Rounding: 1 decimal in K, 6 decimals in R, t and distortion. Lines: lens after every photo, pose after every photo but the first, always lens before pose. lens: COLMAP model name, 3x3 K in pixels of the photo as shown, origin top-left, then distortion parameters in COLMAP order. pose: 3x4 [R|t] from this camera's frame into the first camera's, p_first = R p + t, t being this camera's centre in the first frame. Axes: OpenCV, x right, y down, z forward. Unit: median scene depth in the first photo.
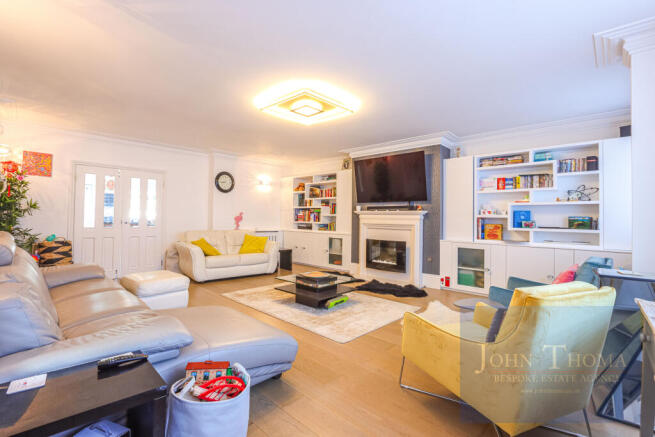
lens RADIAL K [[303.6, 0, 323.8], [0, 303.6, 214.2], [0, 0, 1]] dist [-0.004372, -0.000498]
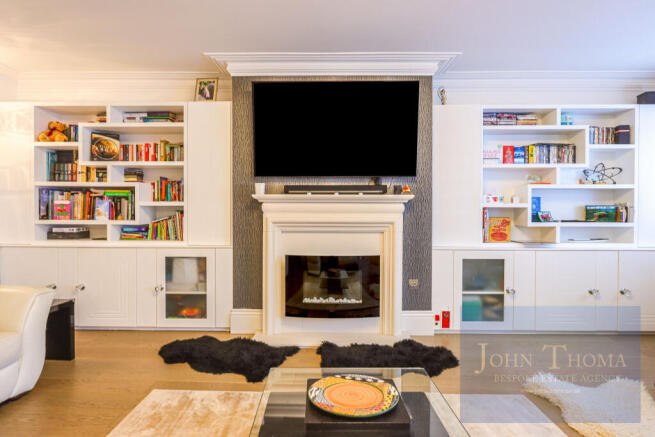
lens RADIAL K [[404.4, 0, 327.5], [0, 404.4, 218.5], [0, 0, 1]] dist [-0.013125, -0.000352]
pose [[0.736866, -0.025957, 0.675540, -0.246801], [-0.000570, 0.999238, 0.039017, 0.001643], [-0.676038, -0.029135, 0.736290, 0.549408]]
